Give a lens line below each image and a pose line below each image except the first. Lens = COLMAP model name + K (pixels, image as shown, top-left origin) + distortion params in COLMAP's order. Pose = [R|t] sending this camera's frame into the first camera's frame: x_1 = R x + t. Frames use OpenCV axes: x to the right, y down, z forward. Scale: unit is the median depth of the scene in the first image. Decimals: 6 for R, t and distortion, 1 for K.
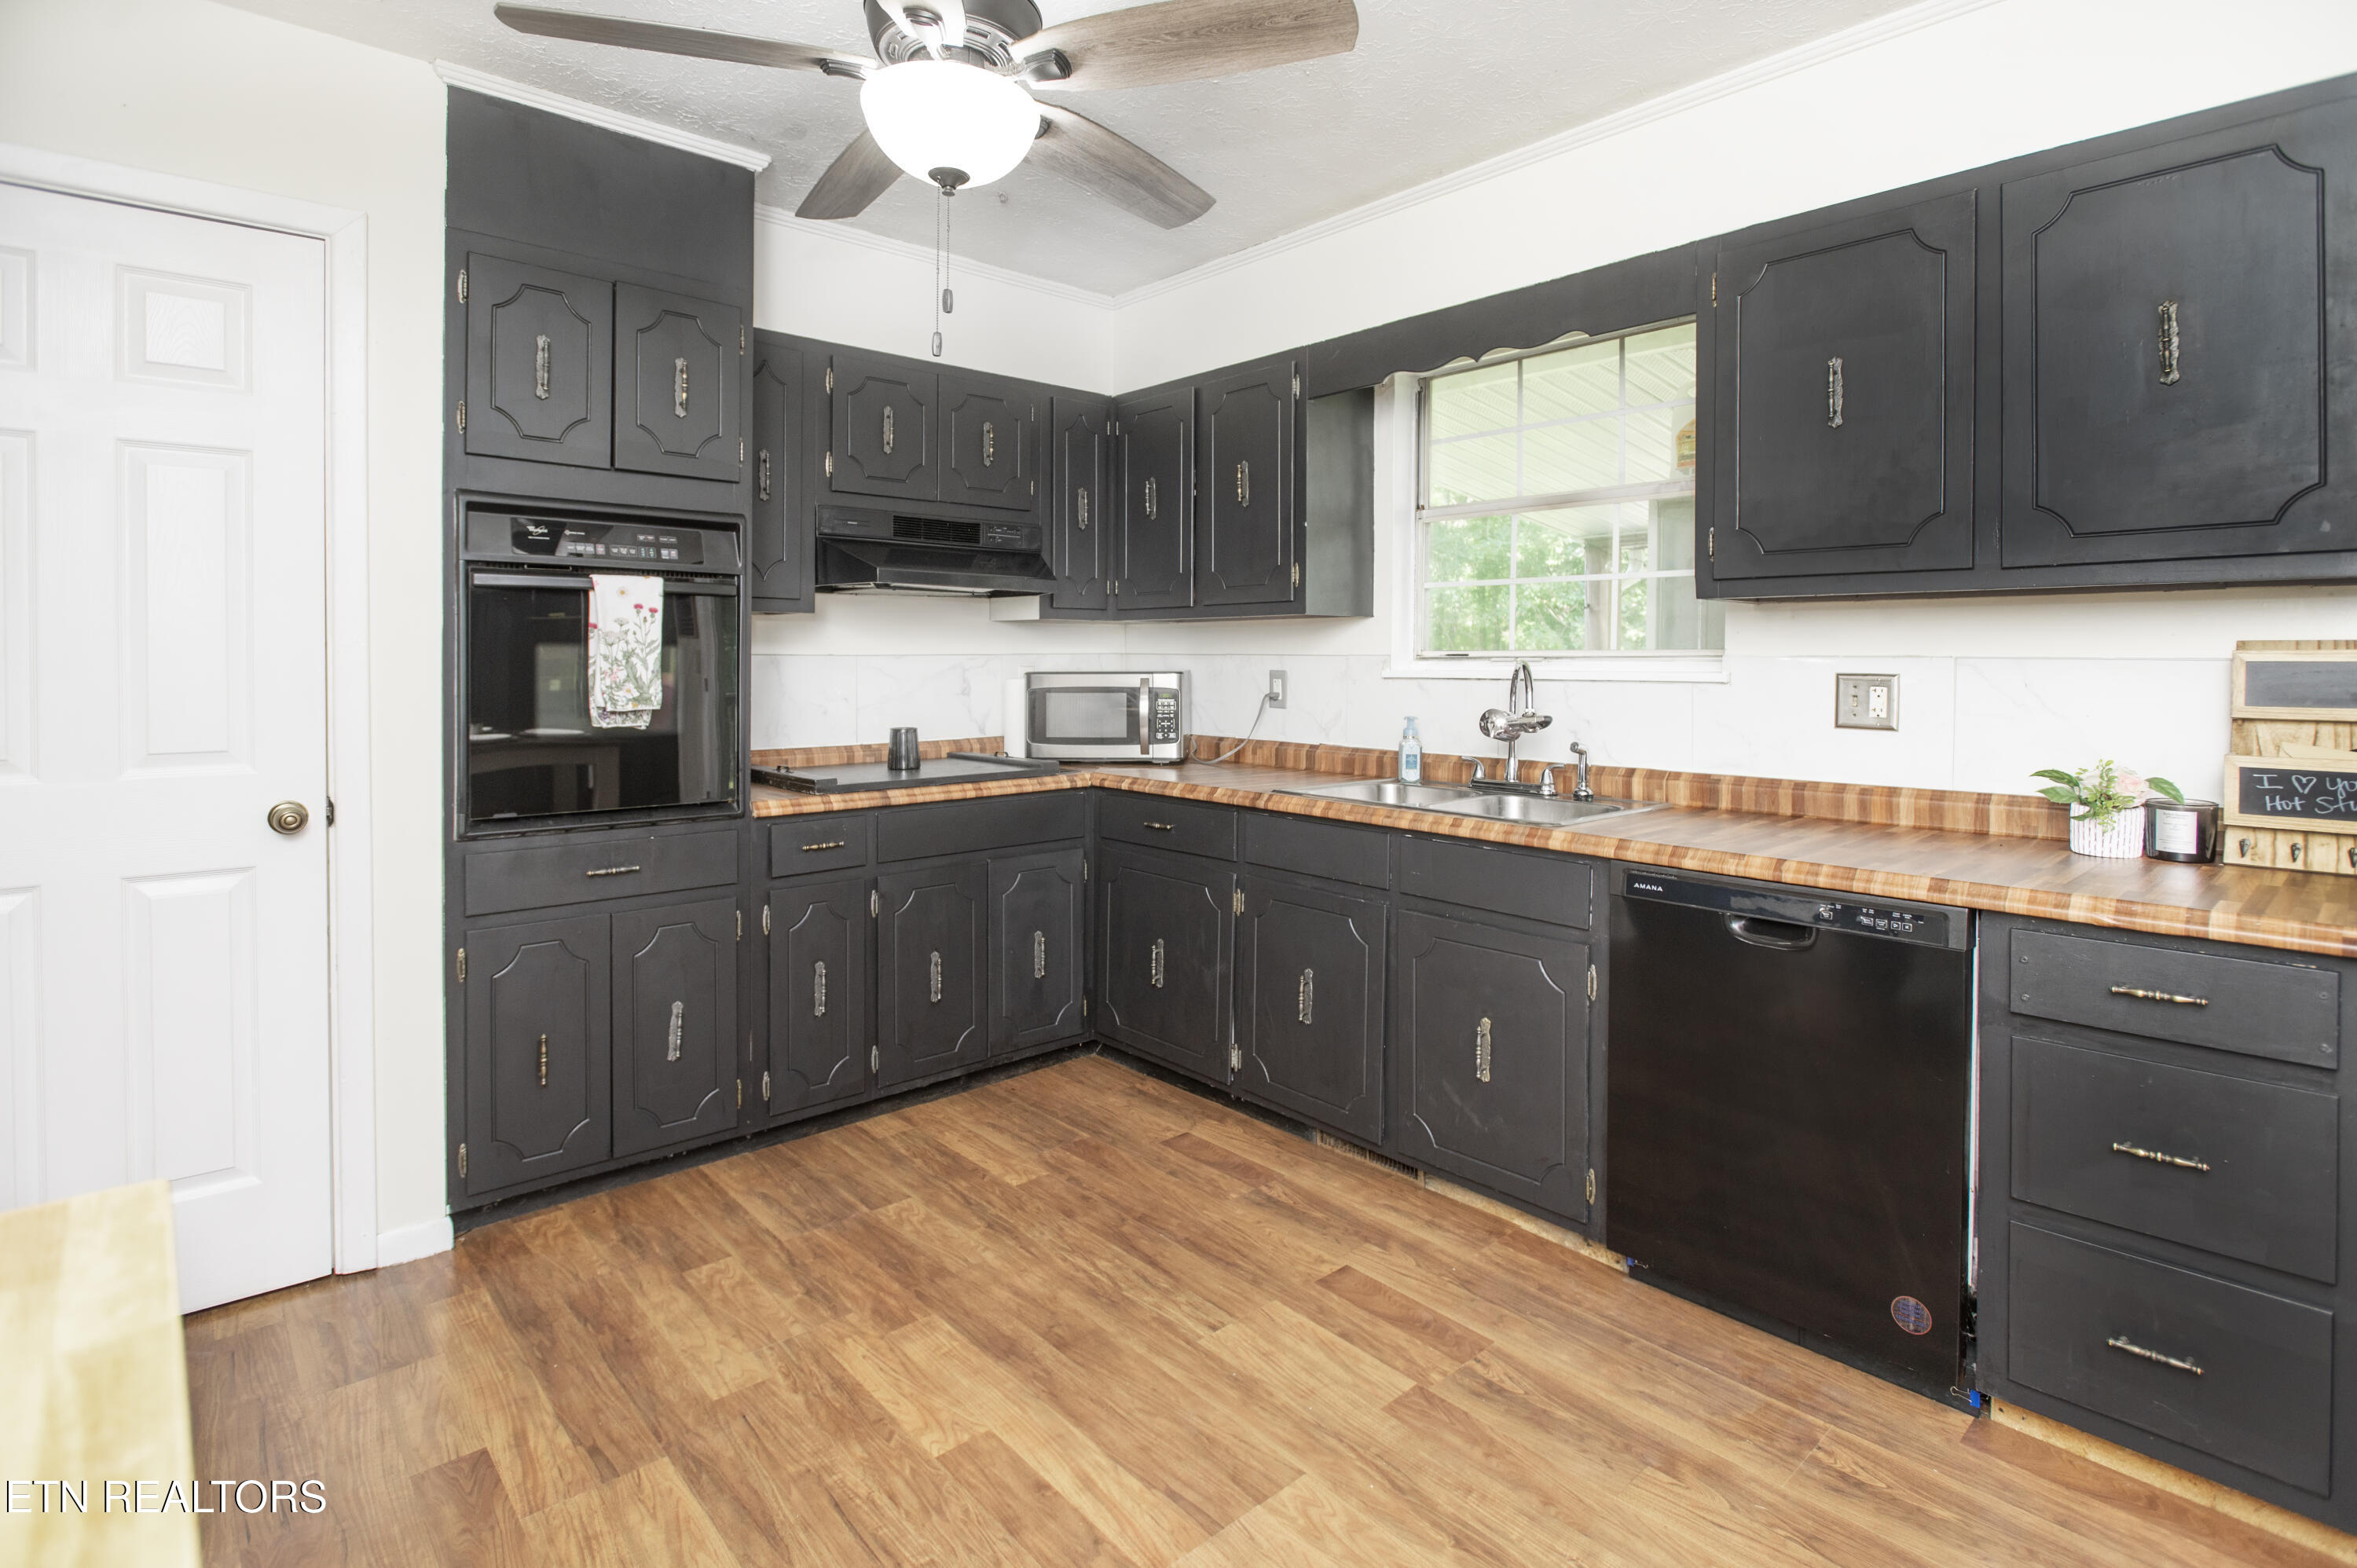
lens RADIAL K [[1188.4, 0, 1194.5], [0, 1188.4, 668.4], [0, 0, 1]] dist [-0.015750, -0.000479]
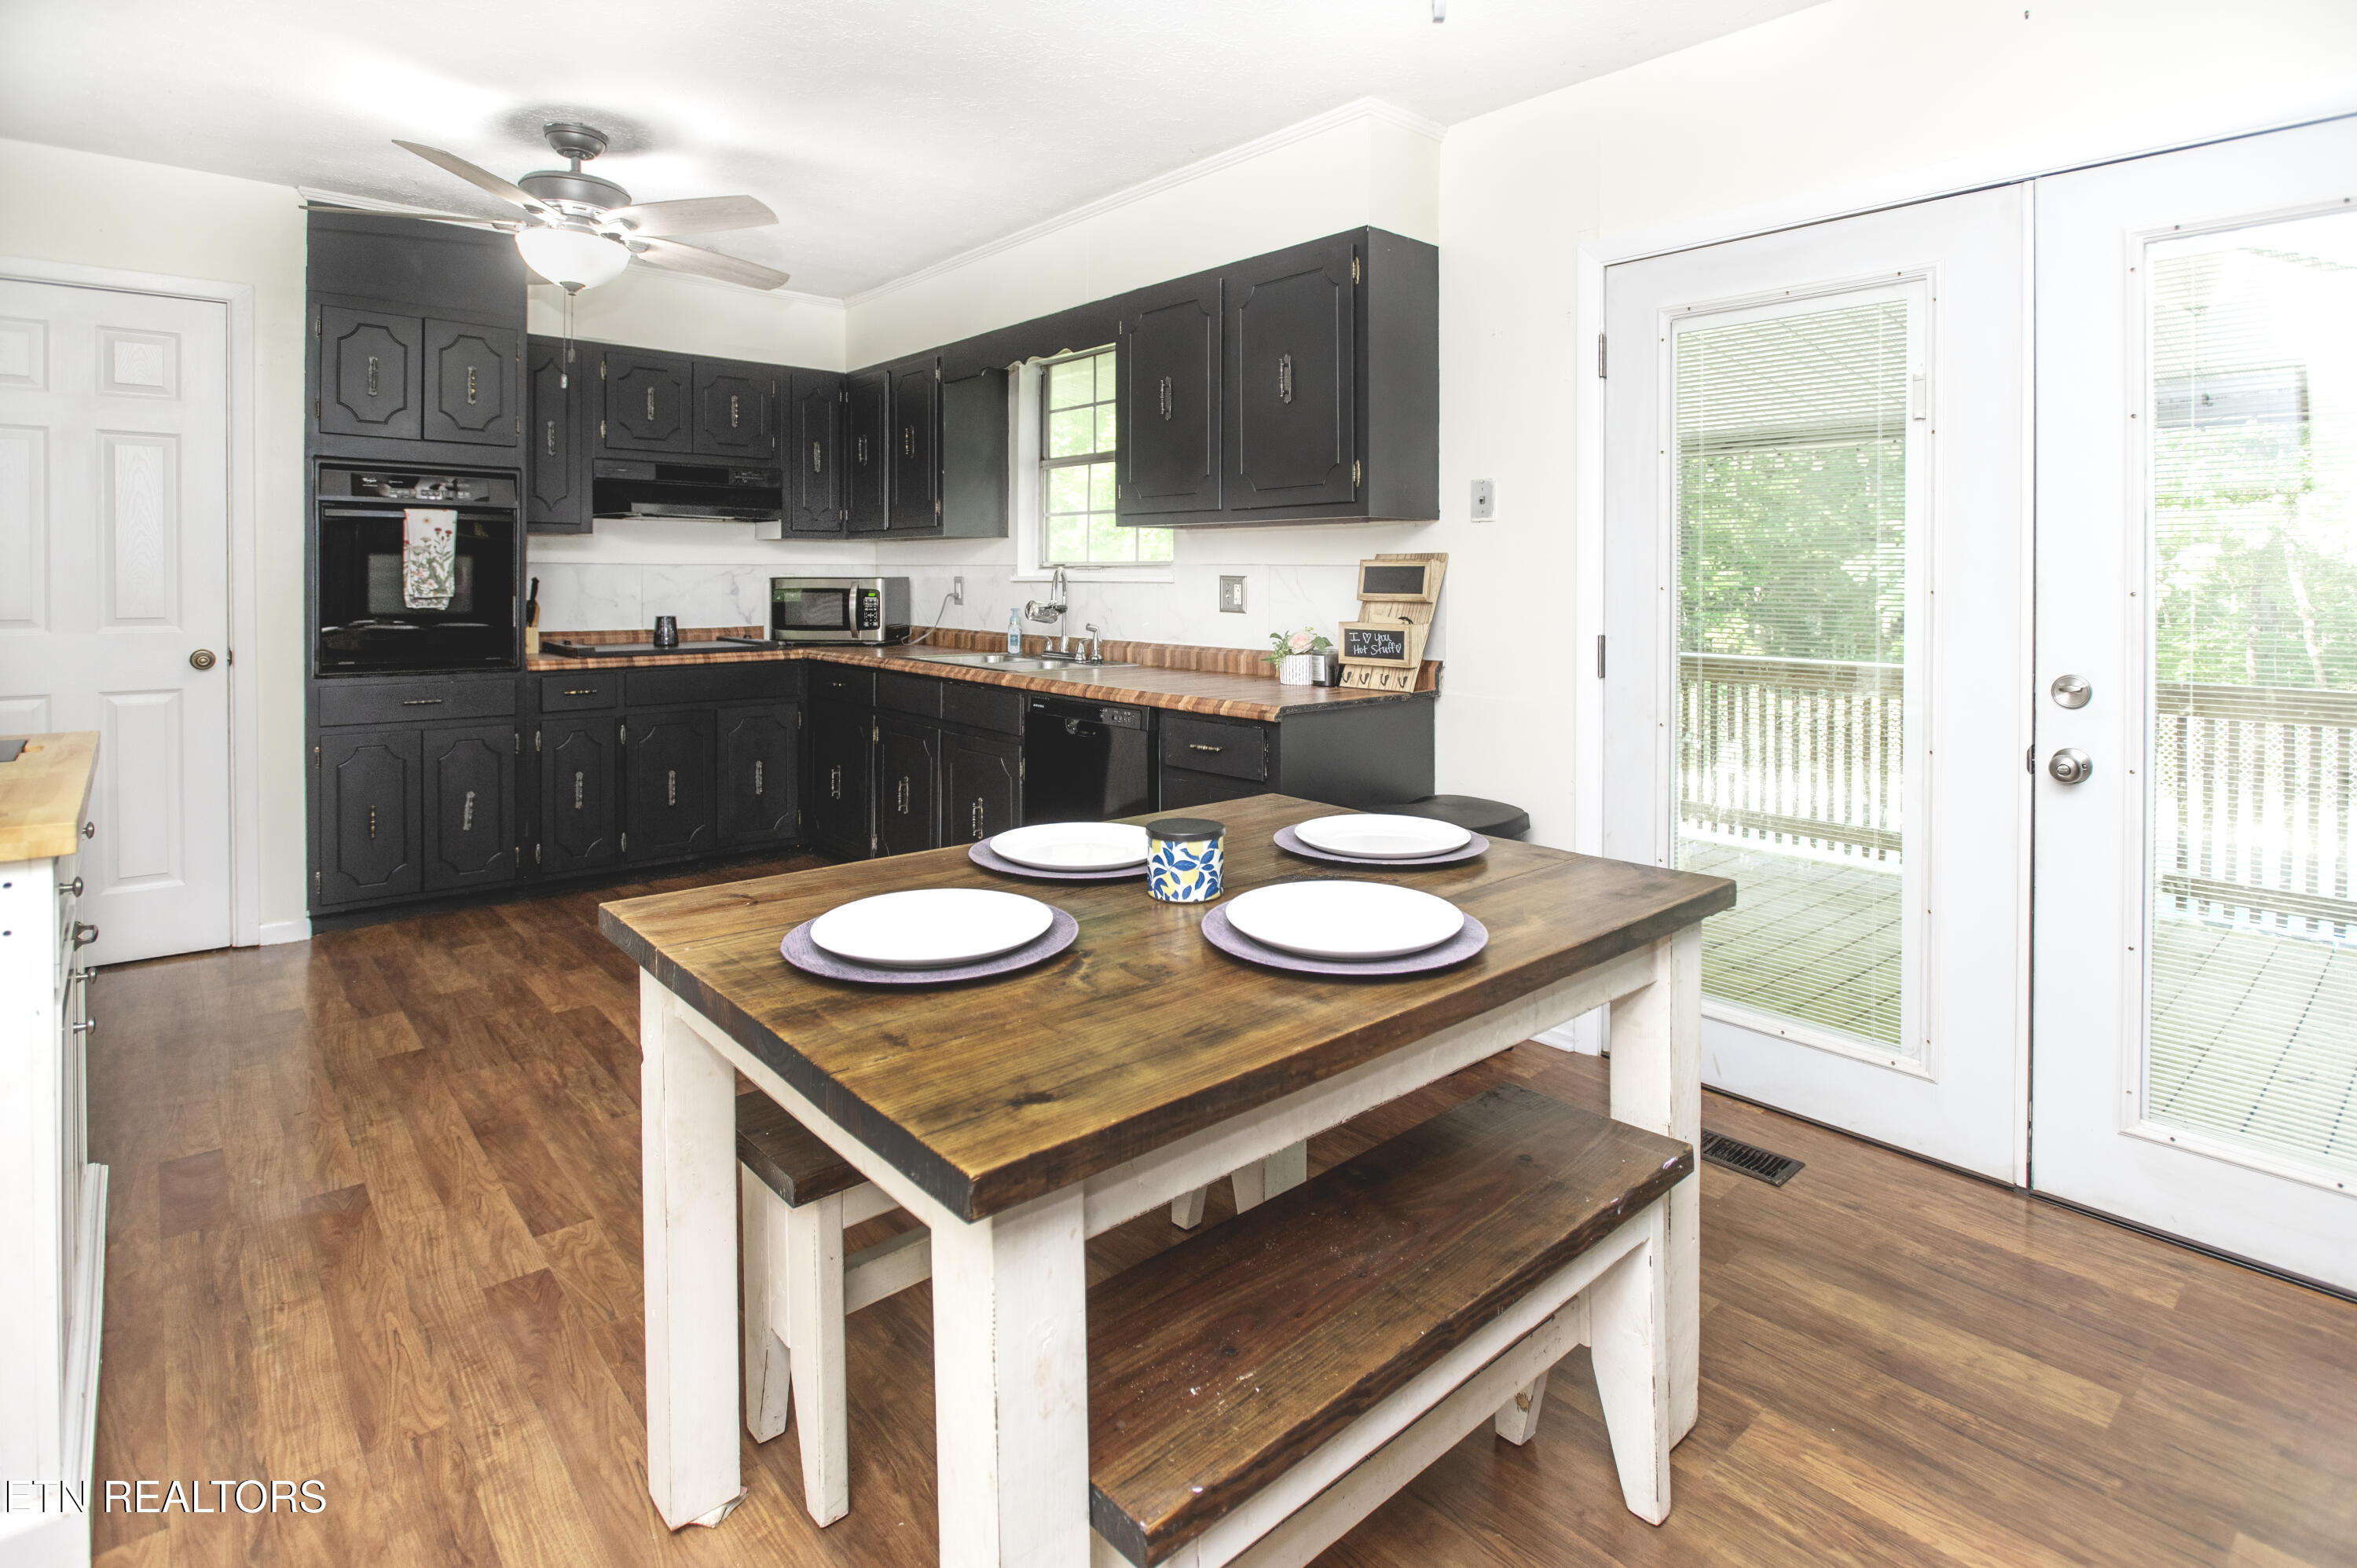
lens RADIAL K [[1176.0, 0, 1178.0], [0, 1176.0, 586.3], [0, 0, 1]] dist [-0.009816, -0.000142]
pose [[0.999988, 0.003322, -0.003533, 0.502486], [-0.003321, 0.999994, 0.000205, 0.017743], [0.003533, -0.000193, 0.999994, -0.525328]]
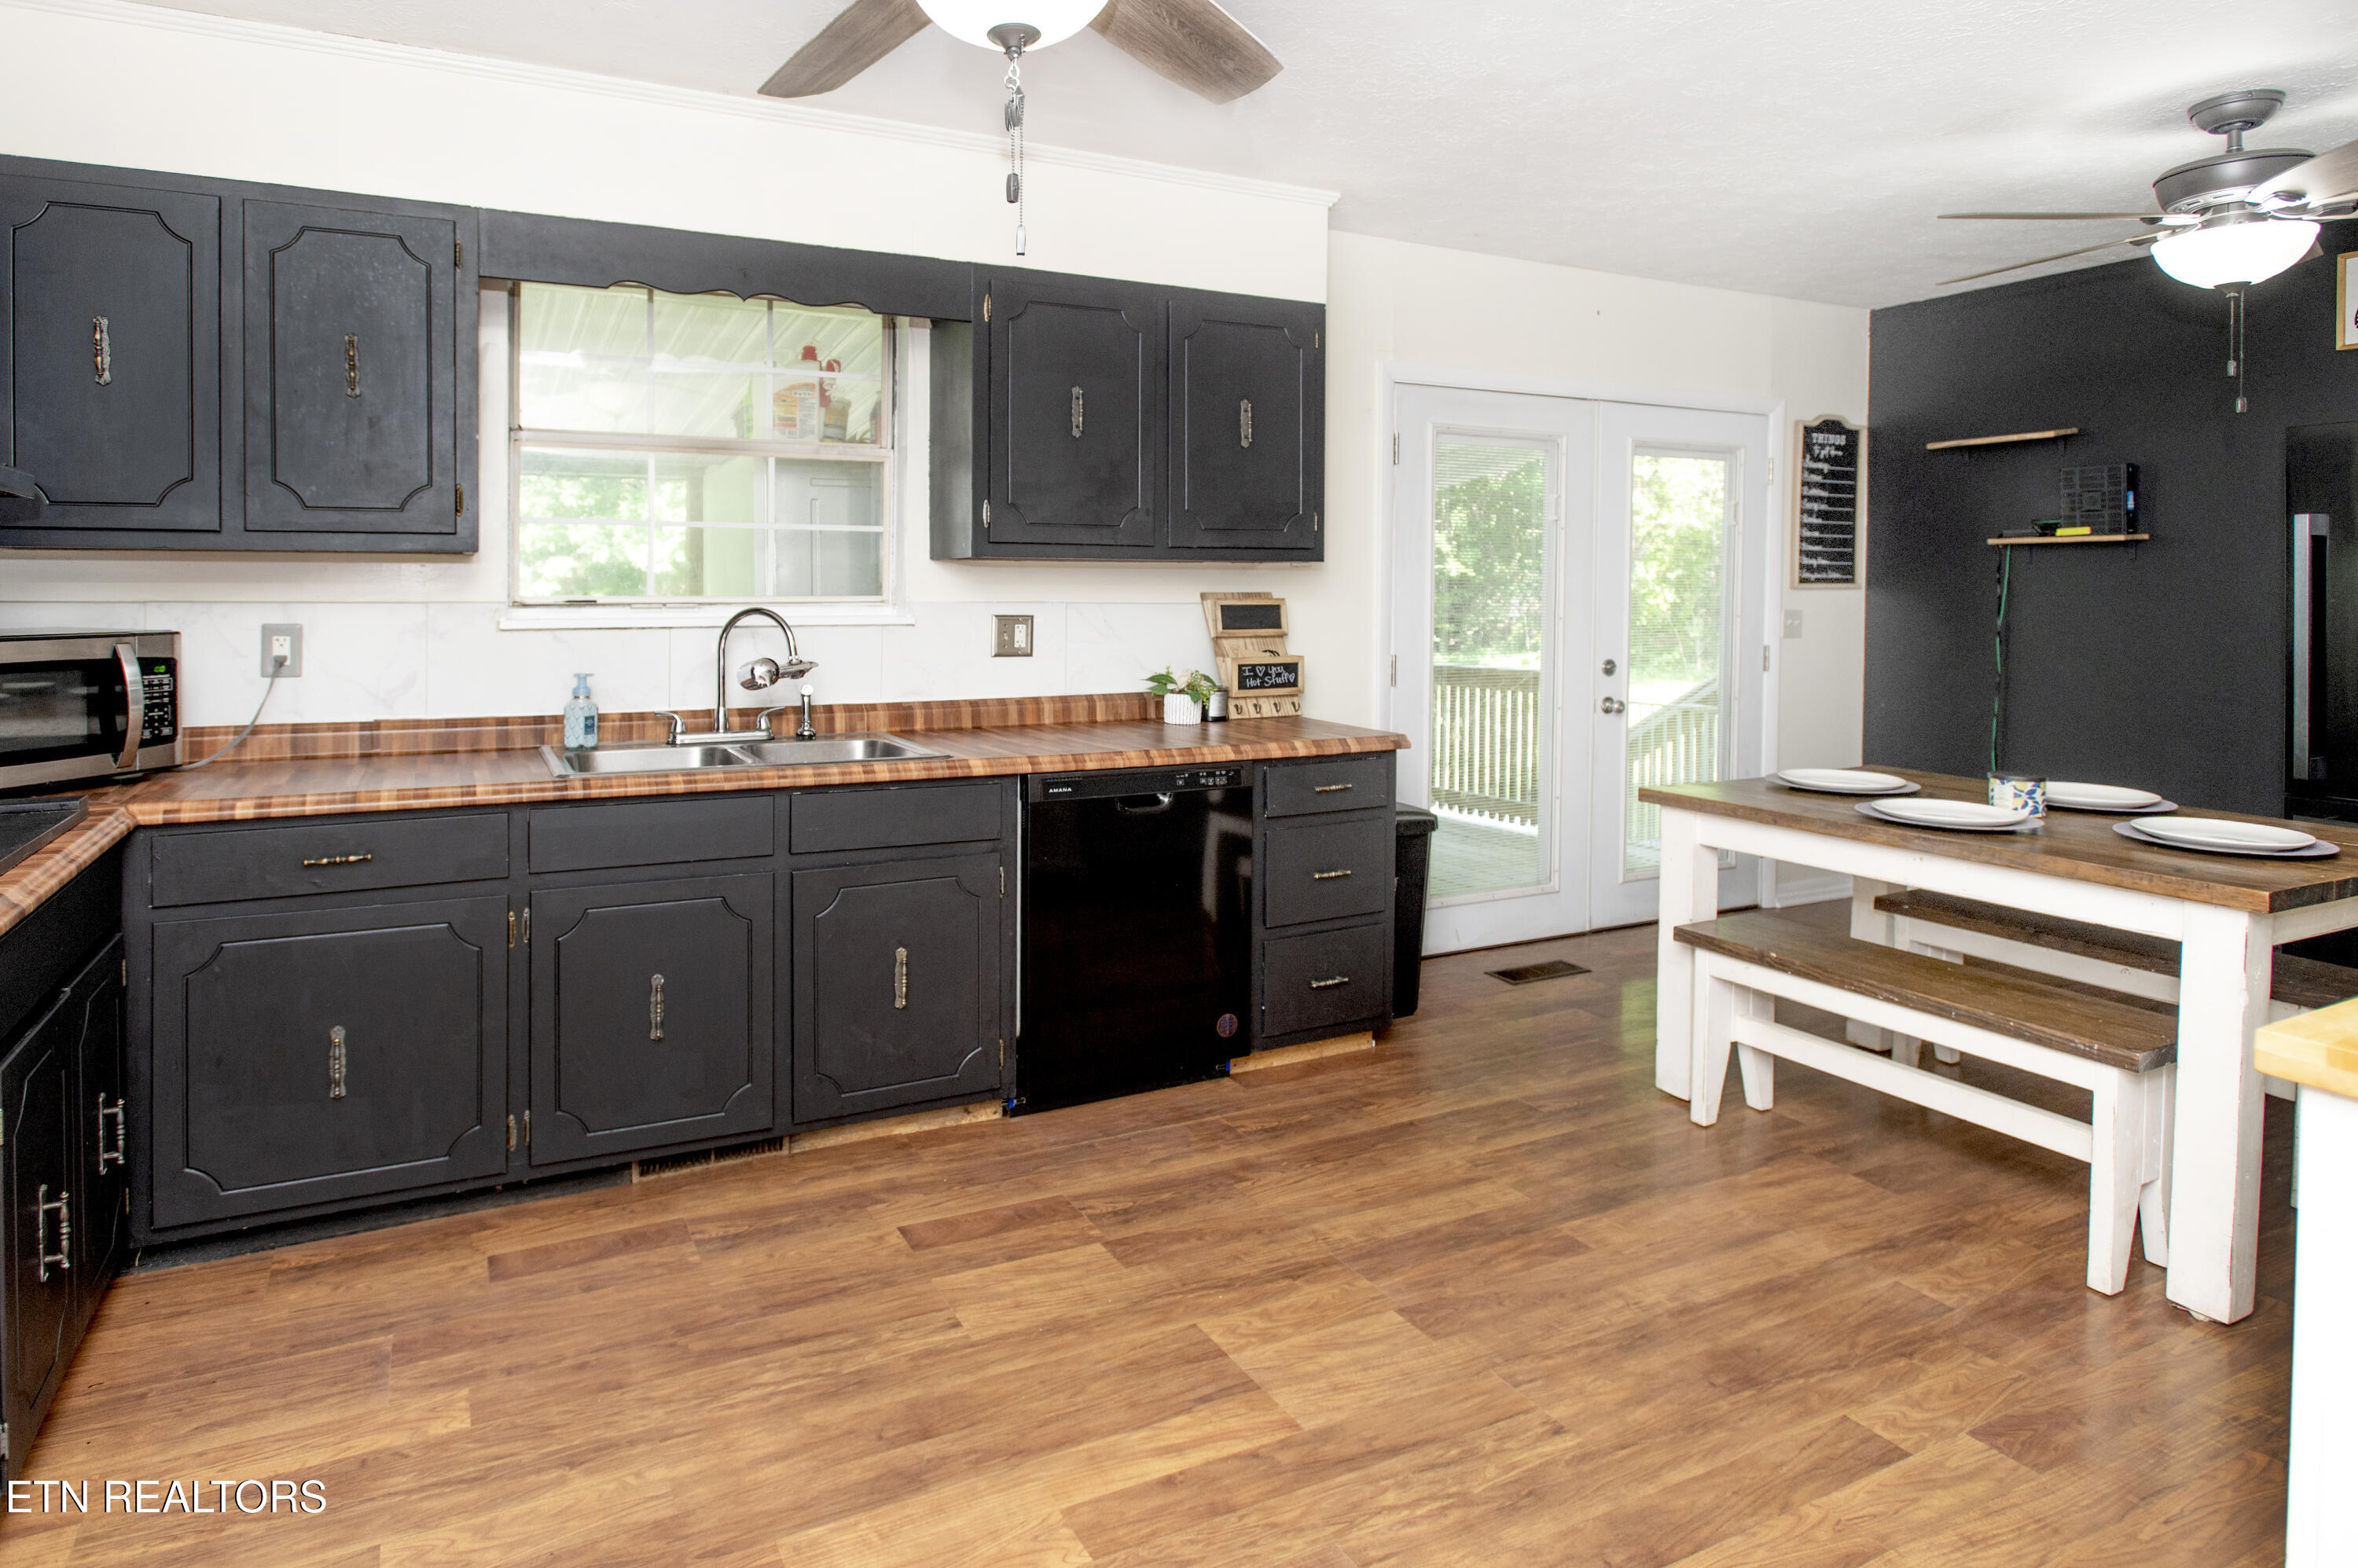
lens RADIAL K [[1202.2, 0, 1075.2], [0, 1202.2, 609.7], [0, 0, 1]] dist [-0.010328, 0.000087]
pose [[0.311574, -0.019251, 0.950027, -0.708632], [0.005888, 0.999815, 0.018329, -0.026399], [-0.950204, -0.000117, 0.311630, 0.507042]]
